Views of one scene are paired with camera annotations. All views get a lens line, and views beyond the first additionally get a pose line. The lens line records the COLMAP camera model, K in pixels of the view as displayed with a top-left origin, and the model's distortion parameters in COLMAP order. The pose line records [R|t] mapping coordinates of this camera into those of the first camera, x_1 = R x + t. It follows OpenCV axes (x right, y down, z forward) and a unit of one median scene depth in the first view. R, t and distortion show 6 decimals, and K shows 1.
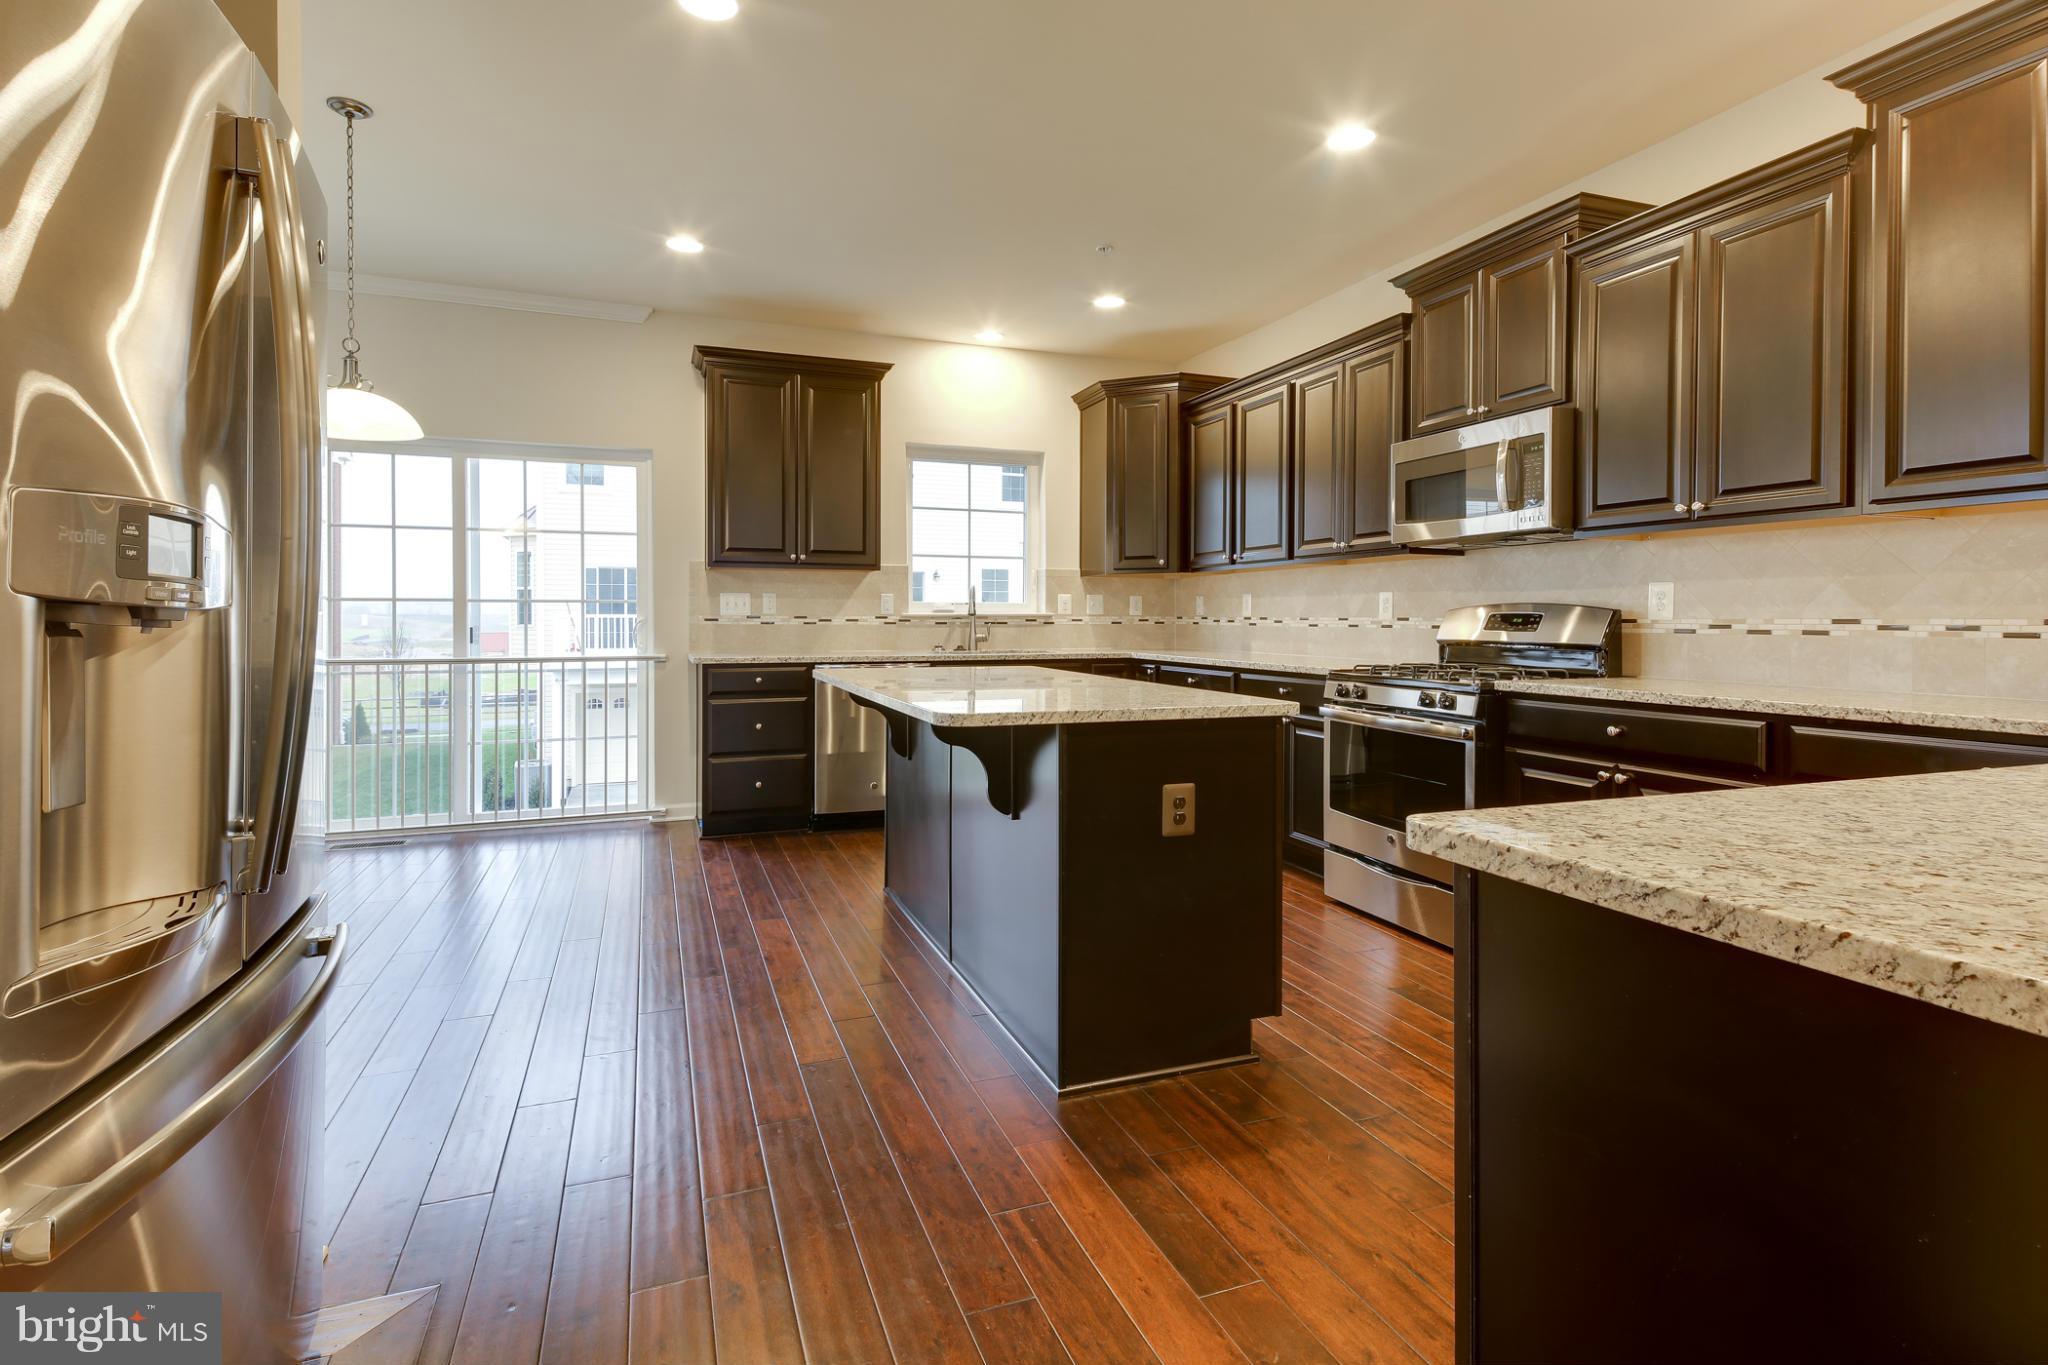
lens RADIAL K [[984.5, 0, 1013.1], [0, 984.5, 628.8], [0, 0, 1]] dist [0.028969, -0.010118]
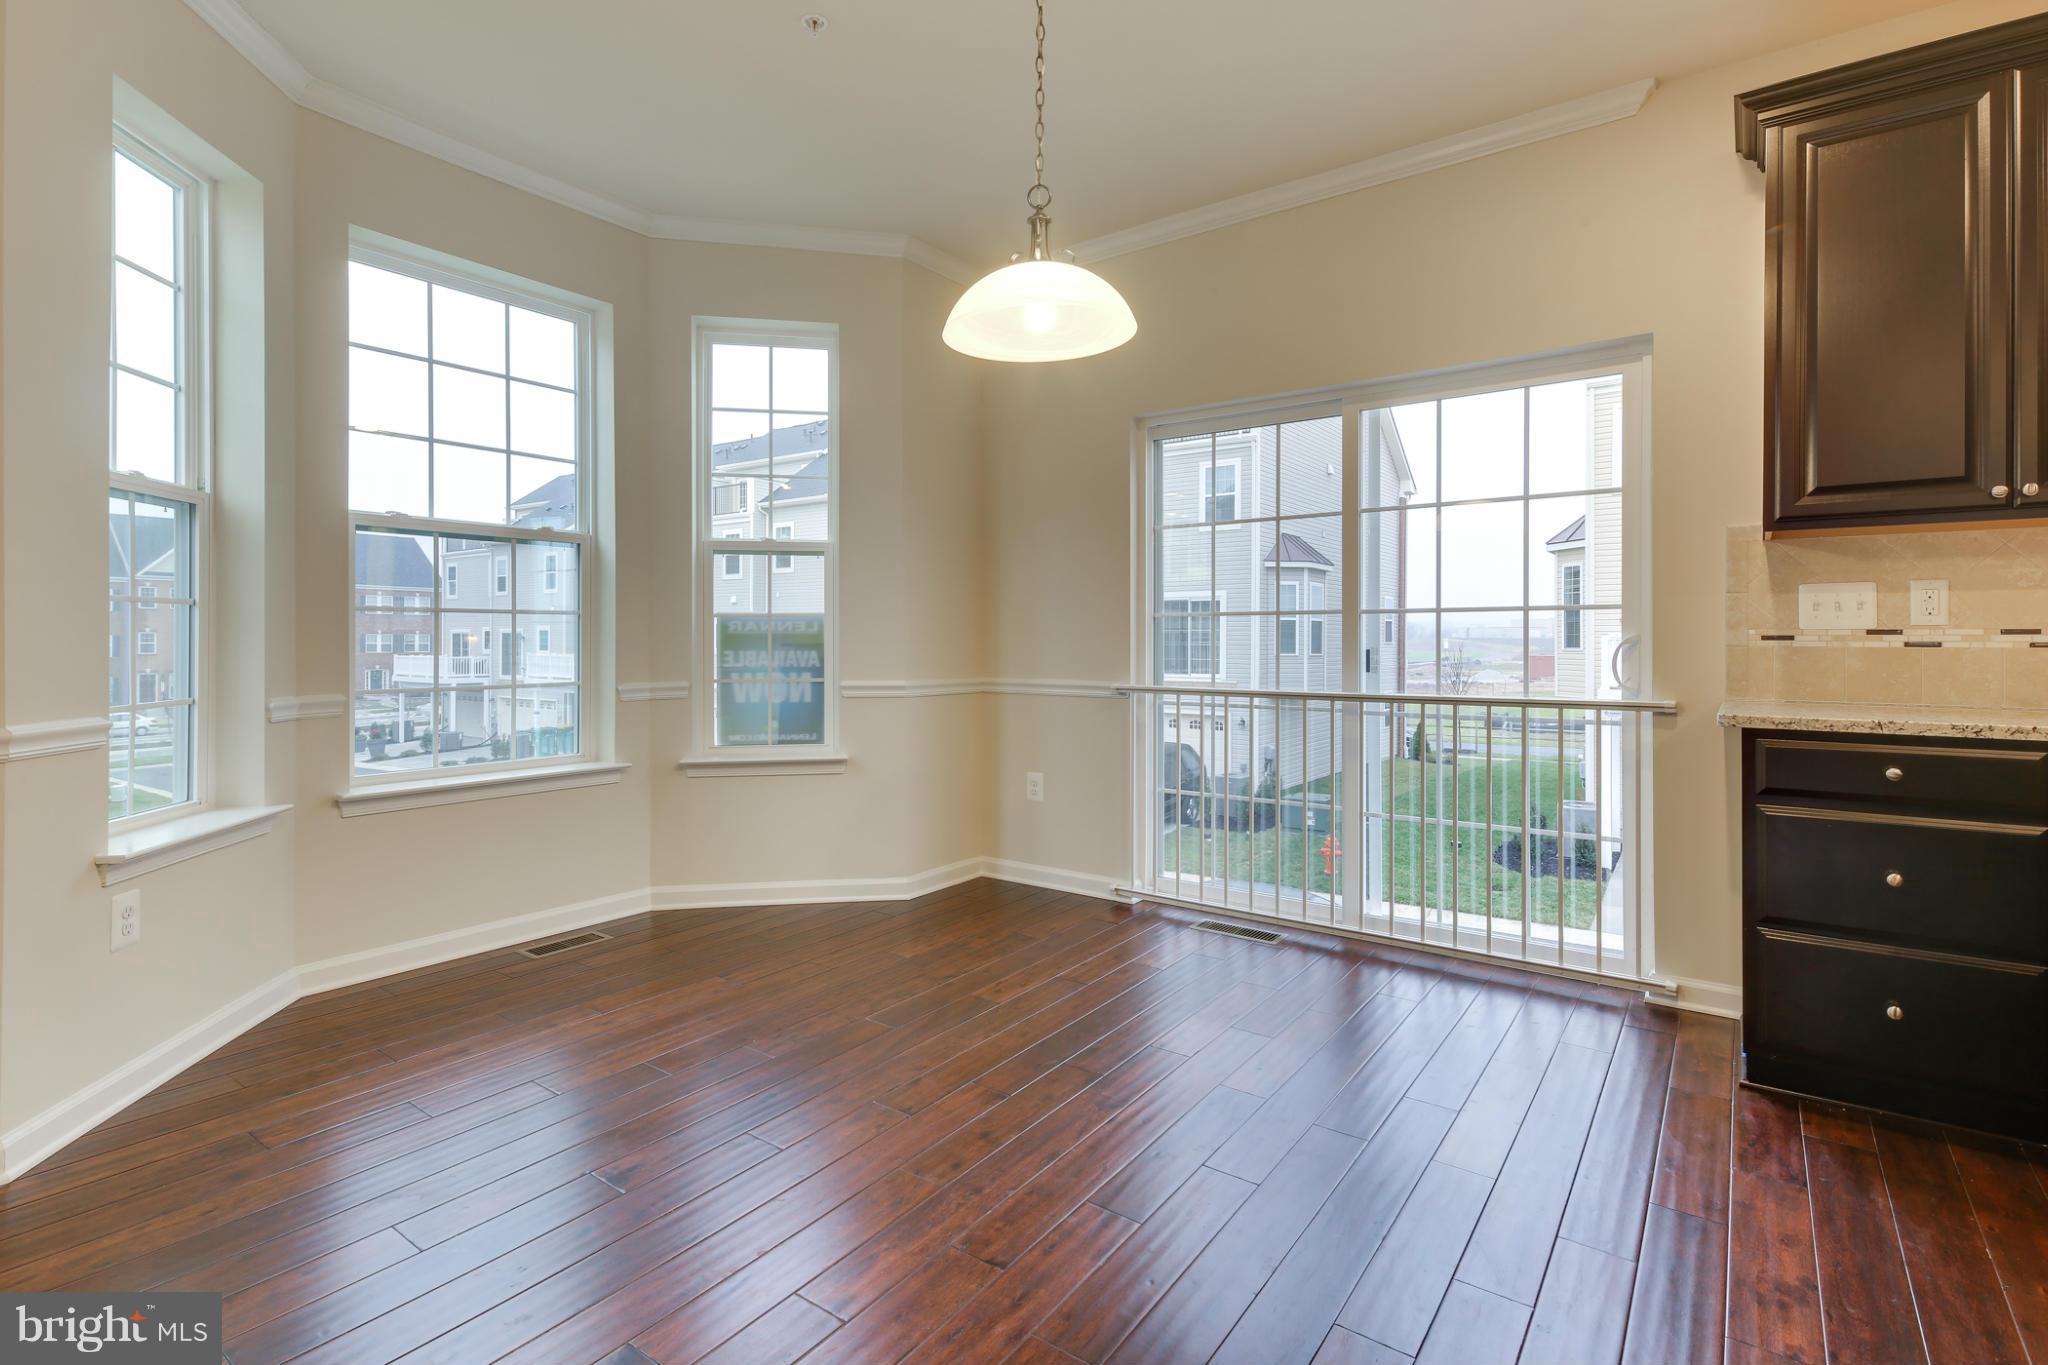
lens RADIAL K [[984.5, 0, 1028.6], [0, 984.5, 636.0], [0, 0, 1]] dist [0.028969, -0.010118]
pose [[0.554051, -0.004019, -0.832473, -0.091050], [-0.008495, 0.999909, -0.010481, -0.001143], [0.832439, 0.012879, 0.553966, 0.394055]]
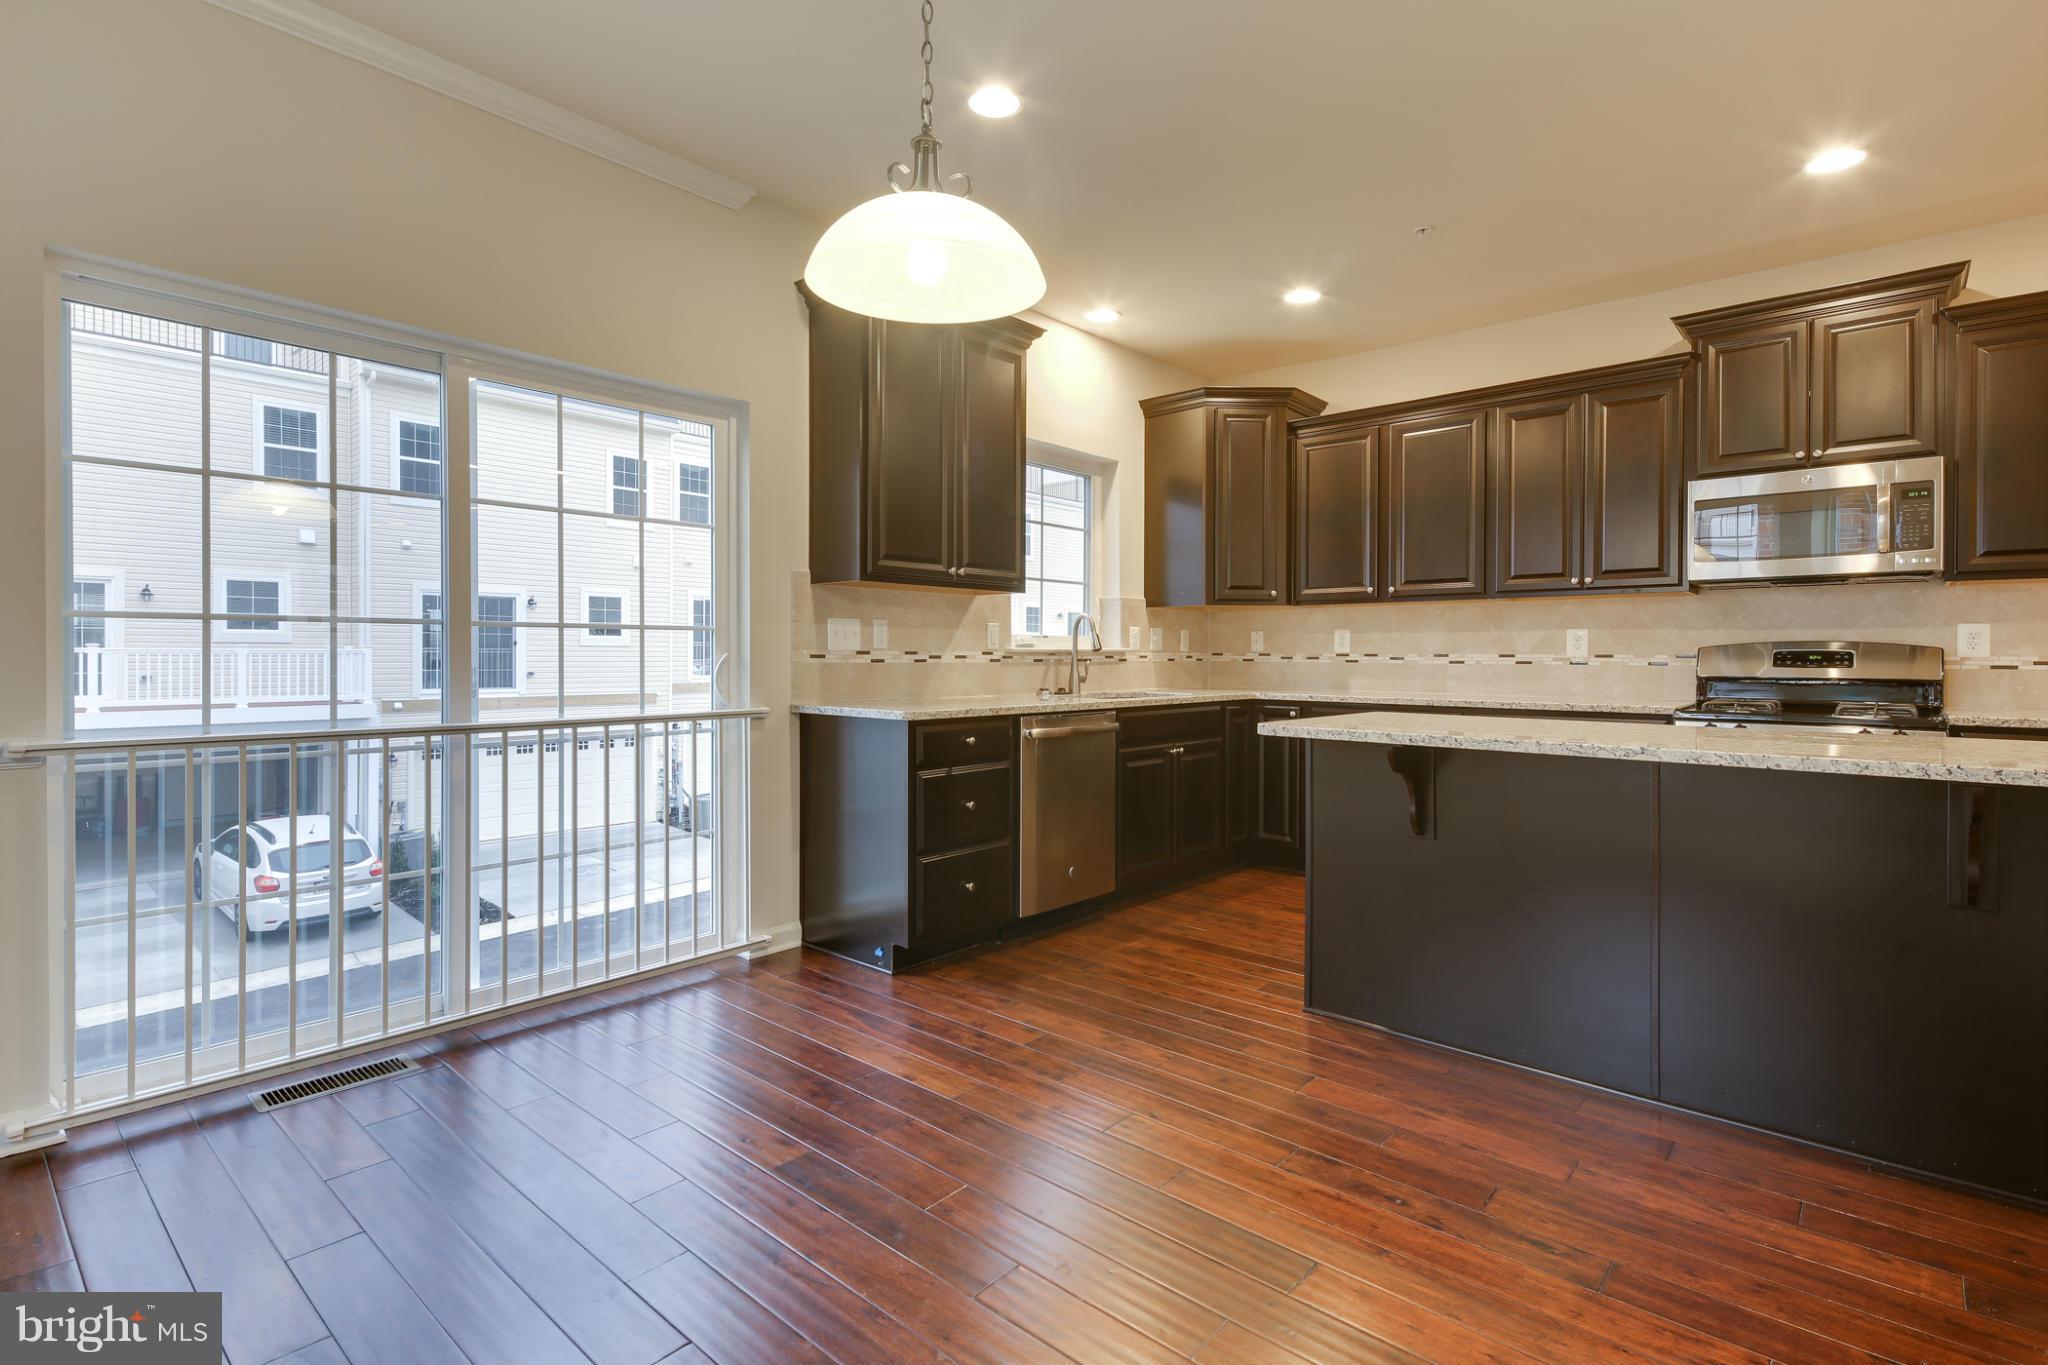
lens RADIAL K [[984.5, 0, 1012.3], [0, 984.5, 661.0], [0, 0, 1]] dist [0.028969, -0.010118]
pose [[0.882620, -0.001616, 0.470084, -0.520705], [0.003872, 0.999985, -0.003832, -0.002520], [-0.470071, 0.005202, 0.882614, 0.324824]]
